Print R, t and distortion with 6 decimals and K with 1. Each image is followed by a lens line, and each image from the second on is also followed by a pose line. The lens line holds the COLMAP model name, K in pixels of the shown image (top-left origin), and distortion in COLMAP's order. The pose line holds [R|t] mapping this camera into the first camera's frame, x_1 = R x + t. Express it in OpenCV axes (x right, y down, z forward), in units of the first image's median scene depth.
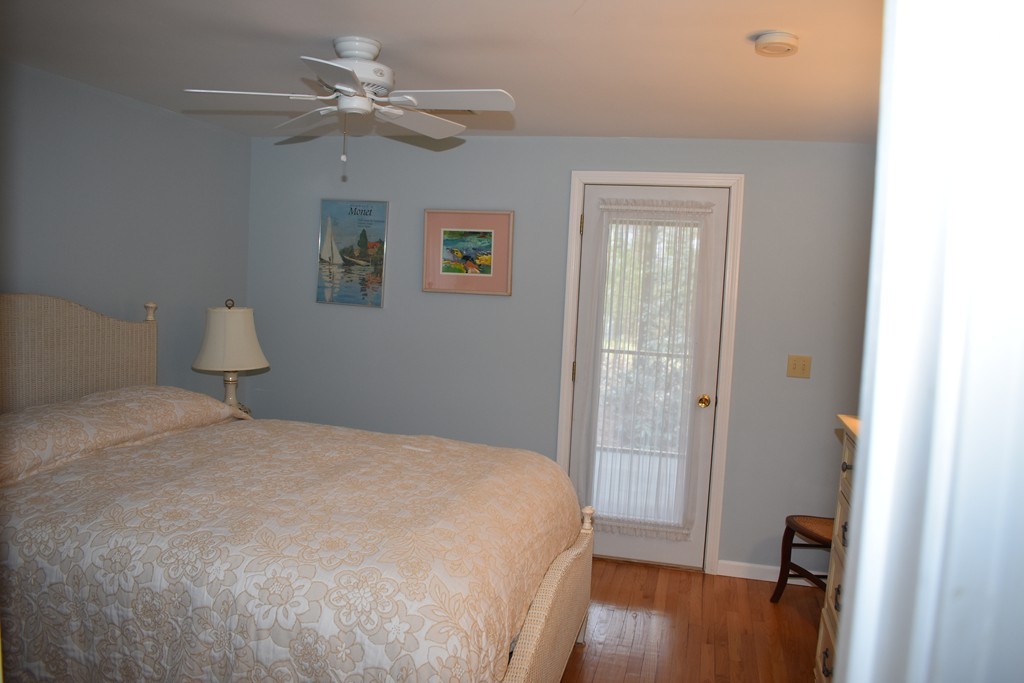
lens RADIAL K [[803.0, 0, 512.6], [0, 803.0, 340.7], [0, 0, 1]] dist [-0.093265, 0.014544]
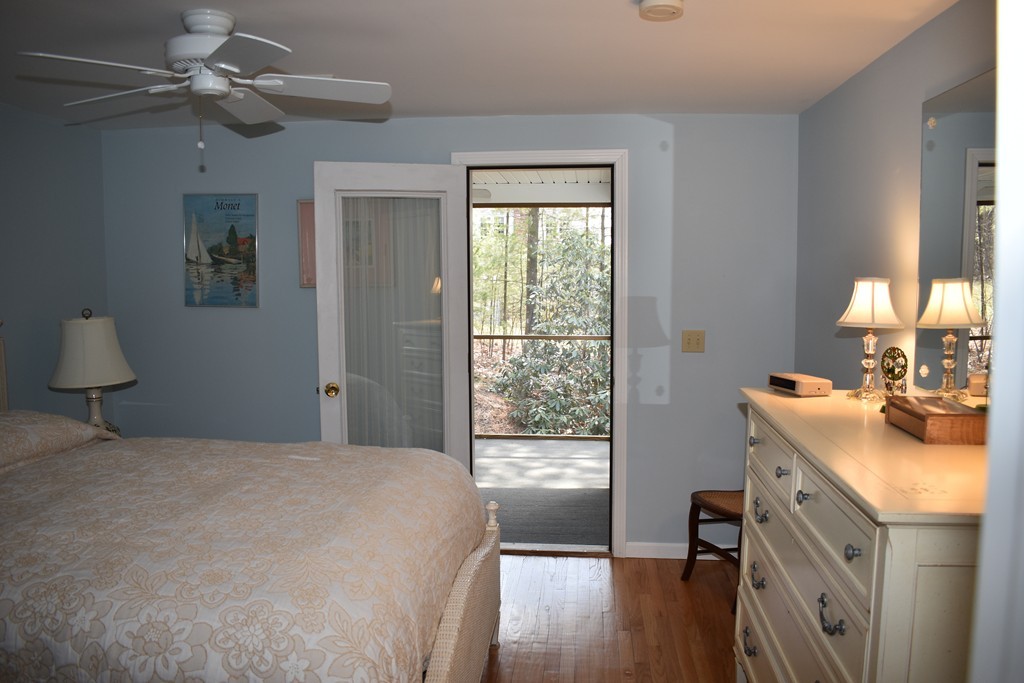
lens RADIAL K [[803.0, 0, 515.2], [0, 803.0, 337.7], [0, 0, 1]] dist [-0.093265, 0.014544]
pose [[0.987522, -0.065714, 0.143114, -0.001836], [0.064076, 0.997816, 0.016031, -0.002116], [-0.143855, -0.006661, 0.989576, 0.048196]]
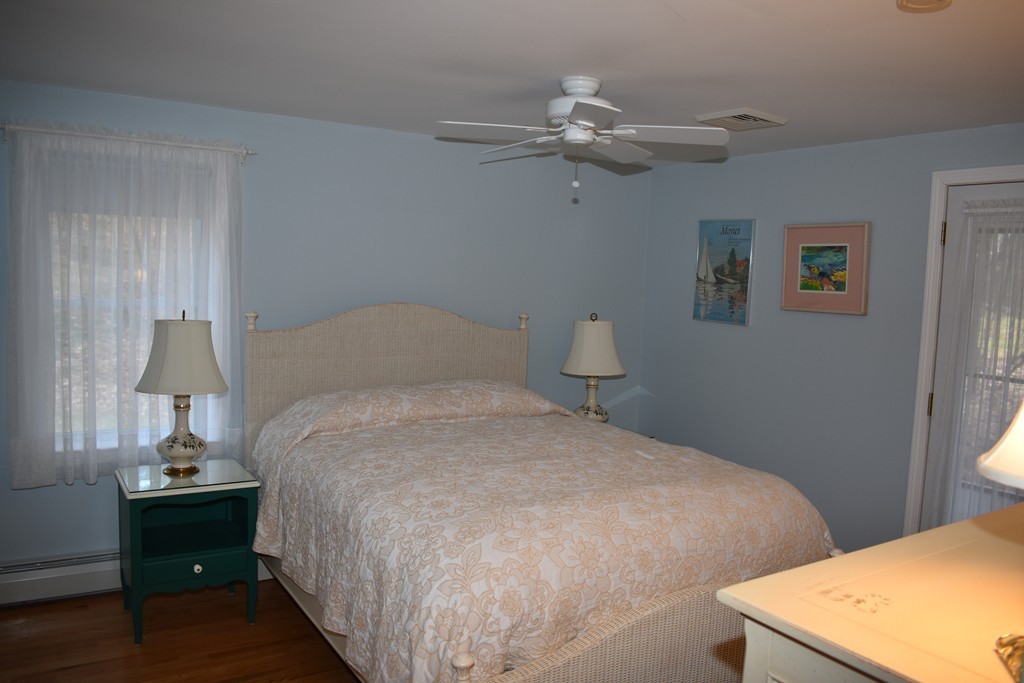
lens RADIAL K [[803.0, 0, 515.3], [0, 803.0, 345.7], [0, 0, 1]] dist [-0.093265, 0.014544]
pose [[0.725053, 0.039956, -0.687533, 0.398580], [-0.059201, 0.998236, -0.004419, 0.006840], [0.686143, 0.043907, 0.726140, 0.103223]]
